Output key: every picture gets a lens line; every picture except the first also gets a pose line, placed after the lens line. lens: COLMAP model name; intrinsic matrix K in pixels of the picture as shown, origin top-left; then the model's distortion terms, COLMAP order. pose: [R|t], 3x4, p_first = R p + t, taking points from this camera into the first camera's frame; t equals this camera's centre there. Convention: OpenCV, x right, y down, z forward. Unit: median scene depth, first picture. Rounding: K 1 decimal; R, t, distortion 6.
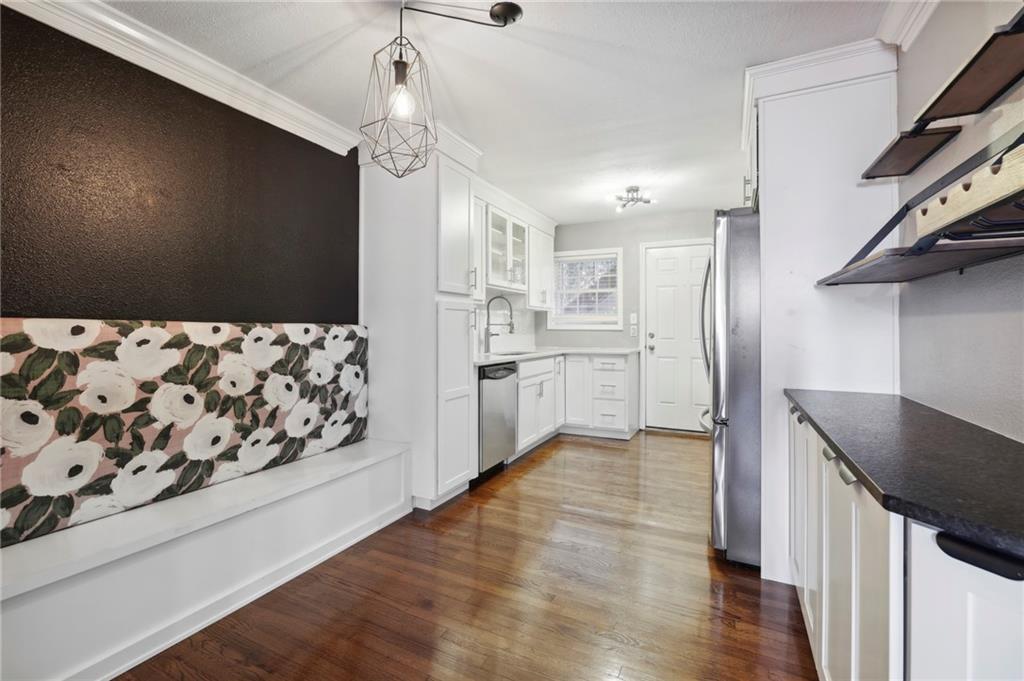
lens RADIAL K [[449.7, 0, 506.6], [0, 449.7, 324.3], [0, 0, 1]] dist [-0.014170, -0.000070]
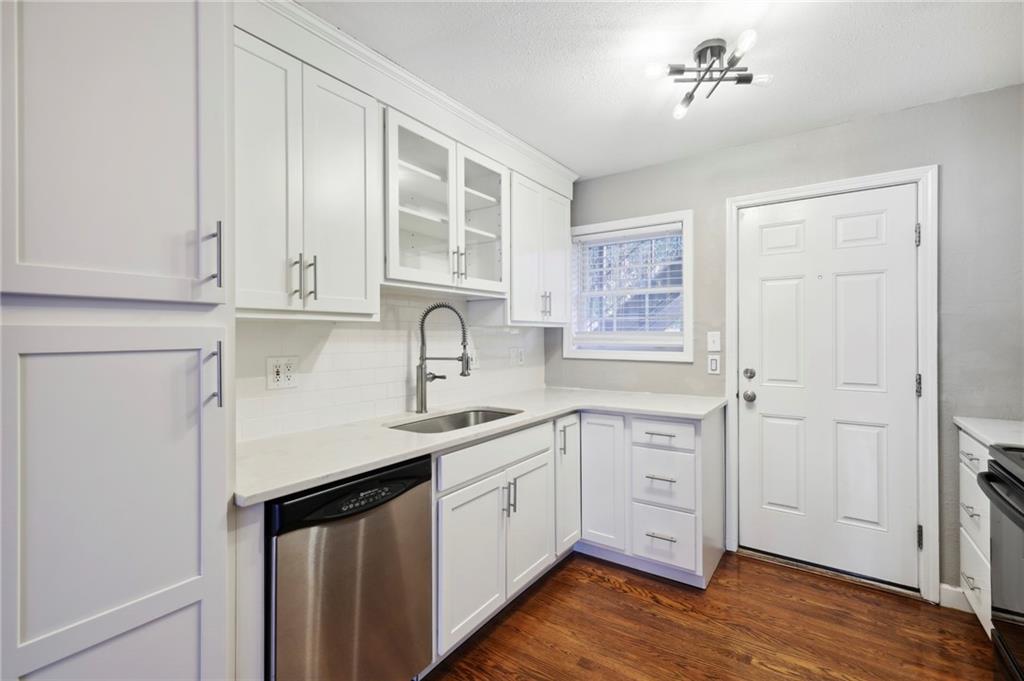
lens RADIAL K [[461.2, 0, 518.2], [0, 461.2, 336.3], [0, 0, 1]] dist [0.014430, 0.000141]
pose [[0.991700, -0.004985, -0.128475, 0.215244], [0.006545, 0.999910, 0.011723, -0.047645], [0.128405, -0.012467, 0.991643, 0.746291]]
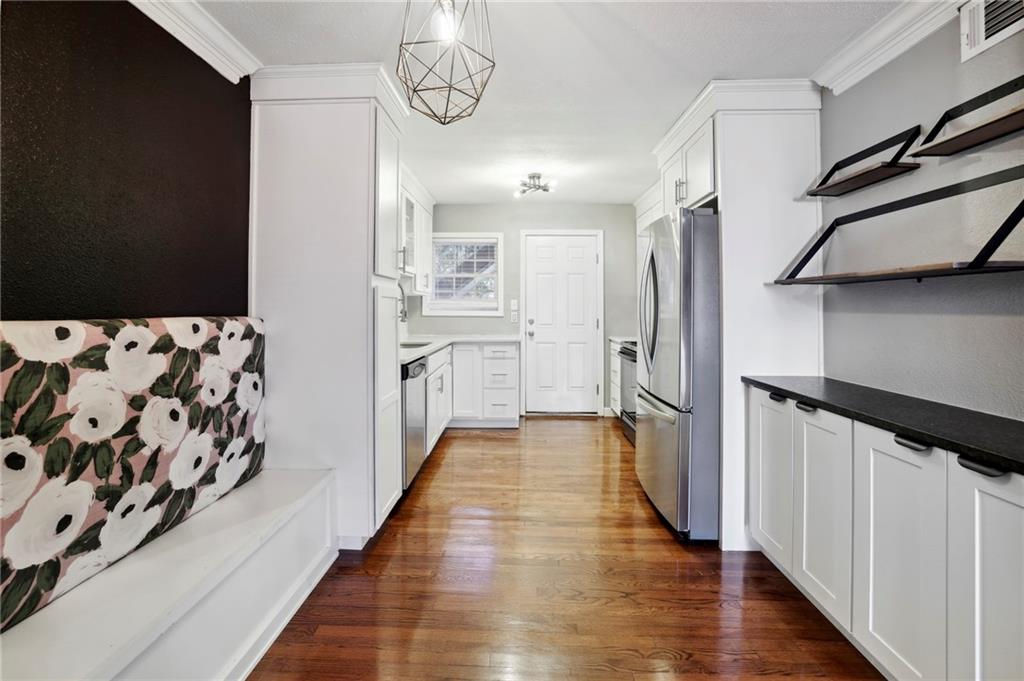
lens RADIAL K [[449.5, 0, 508.2], [0, 449.5, 303.5], [0, 0, 1]] dist [-0.043639, 0.013240]
pose [[0.908865, 0.006659, 0.417038, -0.259397], [-0.005344, 0.999976, -0.004322, -0.019865], [-0.417057, 0.001699, 0.908879, 0.173548]]
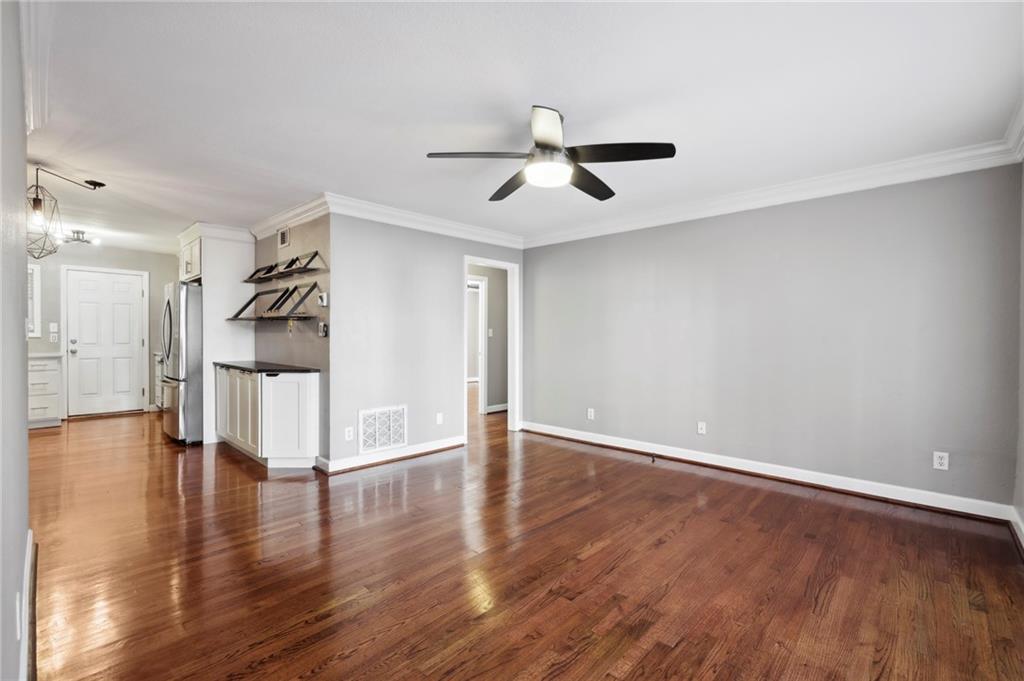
lens RADIAL K [[437.6, 0, 516.6], [0, 437.6, 340.7], [0, 0, 1]] dist [-0.014664, 0.000176]
pose [[0.275705, -0.009295, 0.961197, -0.837761], [-0.012827, 0.999829, 0.013347, -0.015904], [-0.961157, -0.016009, 0.275539, -0.865595]]
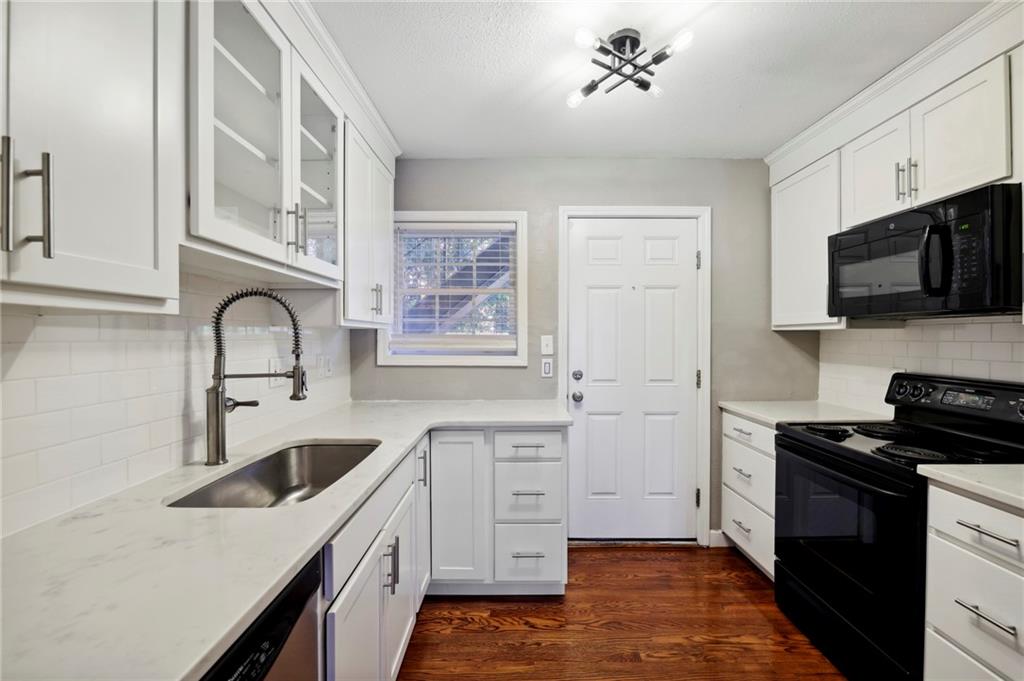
lens RADIAL K [[437.6, 0, 516.6], [0, 437.6, 340.7], [0, 0, 1]] dist [-0.014664, 0.000176]
pose [[0.889045, -0.005784, 0.457783, 0.011232], [-0.002913, 0.999828, 0.018291, -0.048865], [-0.457810, -0.017595, 0.888876, 0.964943]]
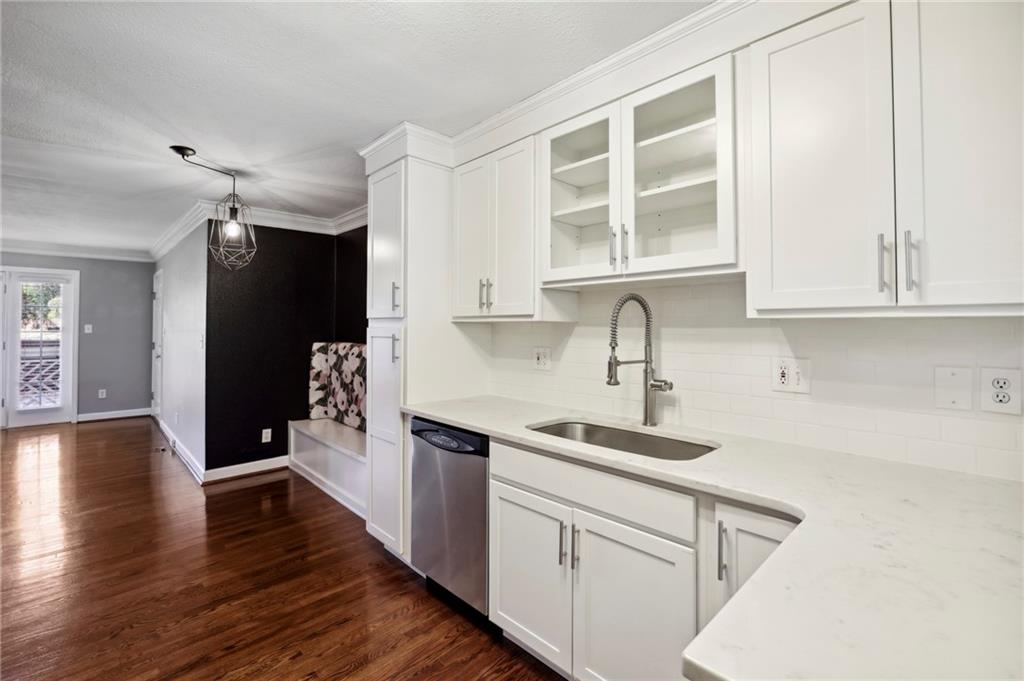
lens RADIAL K [[442.2, 0, 511.7], [0, 442.2, 320.5], [0, 0, 1]] dist [-0.014476, 0.000142]
pose [[-0.328810, -0.023714, -0.944098, 0.639900], [0.003718, 0.999644, -0.026404, -0.043462], [0.944389, -0.012192, -0.328605, 1.575483]]
